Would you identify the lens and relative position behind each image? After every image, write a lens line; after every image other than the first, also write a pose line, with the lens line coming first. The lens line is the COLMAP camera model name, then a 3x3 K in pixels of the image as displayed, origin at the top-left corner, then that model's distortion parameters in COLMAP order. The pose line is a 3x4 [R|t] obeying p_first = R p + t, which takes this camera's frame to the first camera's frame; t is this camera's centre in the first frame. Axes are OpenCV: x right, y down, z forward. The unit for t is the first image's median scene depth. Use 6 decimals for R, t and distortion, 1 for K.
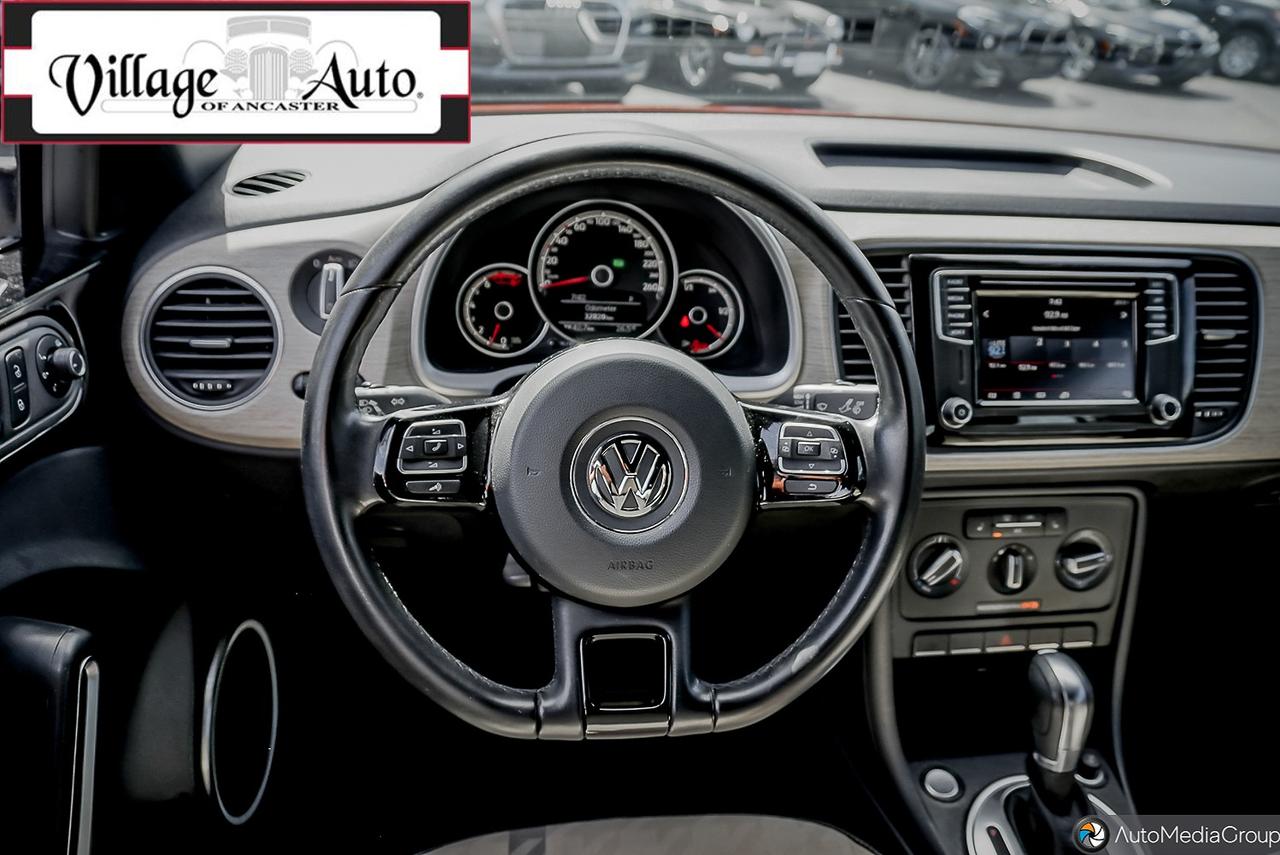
lens RADIAL K [[949.9, 0, 678.3], [0, 949.9, 398.2], [0, 0, 1]] dist [-0.024019, 0.000977]
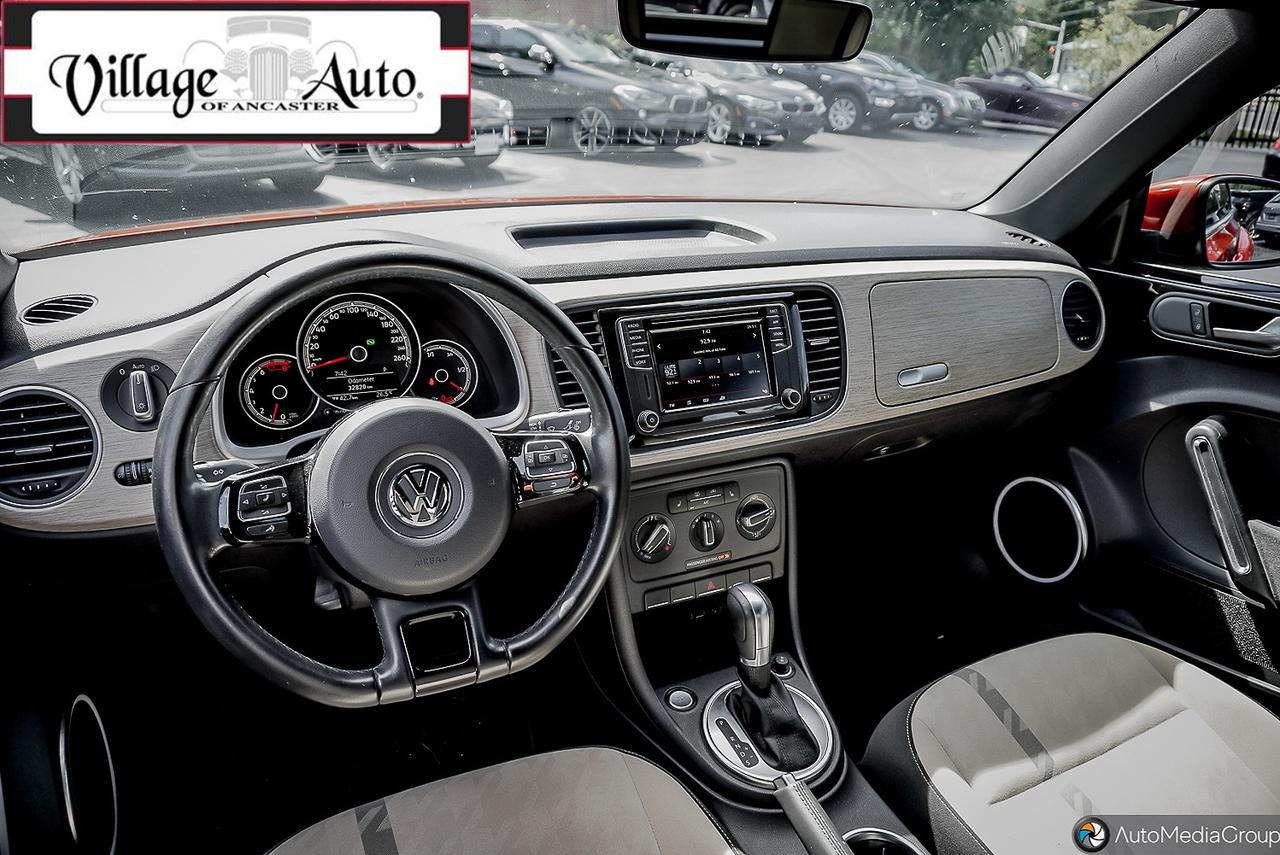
lens RADIAL K [[880.1, 0, 640.0], [0, 880.1, 427.5], [0, 0, 1]] dist [-0.051896, 0.002574]
pose [[0.955392, -0.142016, 0.258955, -0.043794], [0.147769, 0.989018, -0.002784, 0.025116], [-0.255716, 0.040925, 0.965885, -0.204273]]
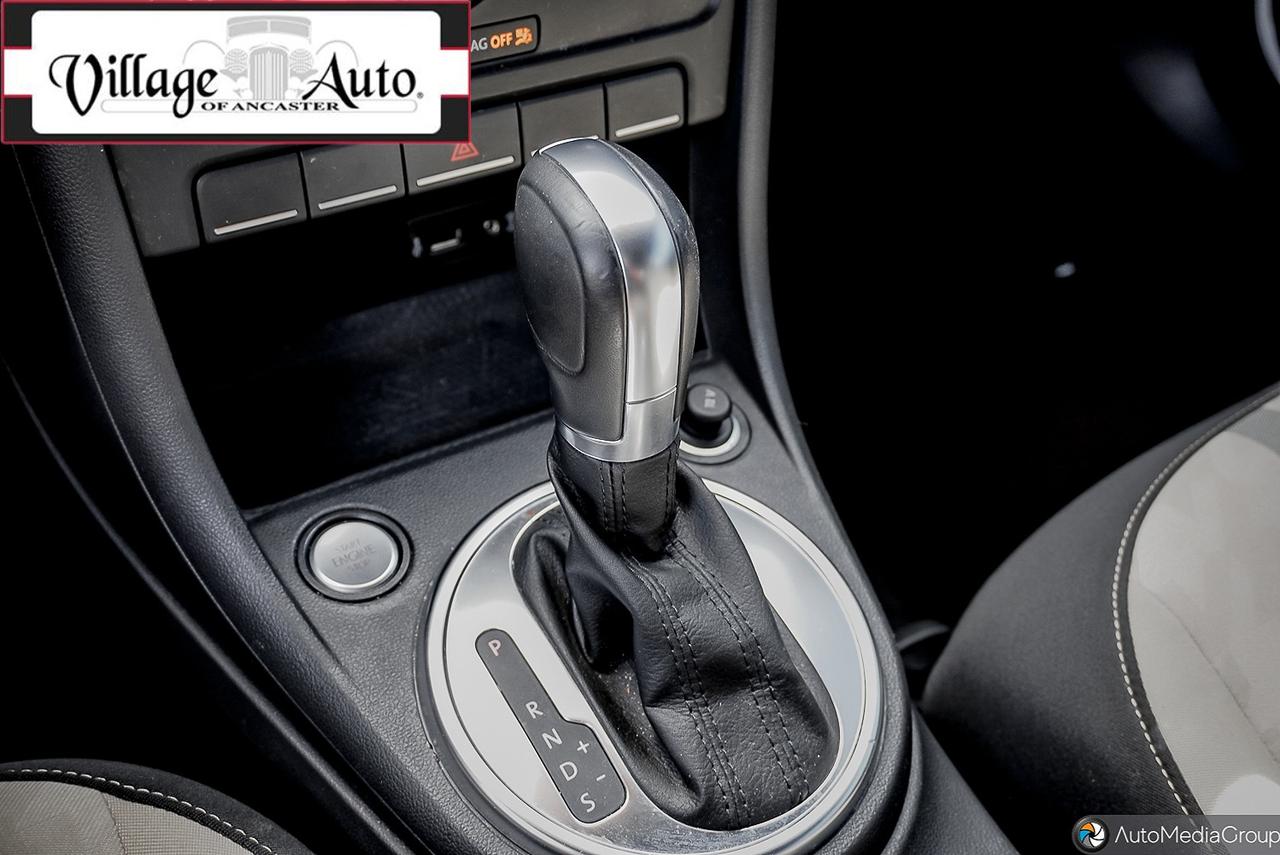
lens RADIAL K [[1425.3, 0, 640.0], [0, 1425.3, 427.5], [0, 0, 1]] dist [0.006677, 0.004230]
pose [[0.914465, -0.249986, 0.318214, 0.225706], [0.116803, 0.915956, 0.383904, 0.166156], [-0.387440, -0.313898, 0.866809, 0.506194]]
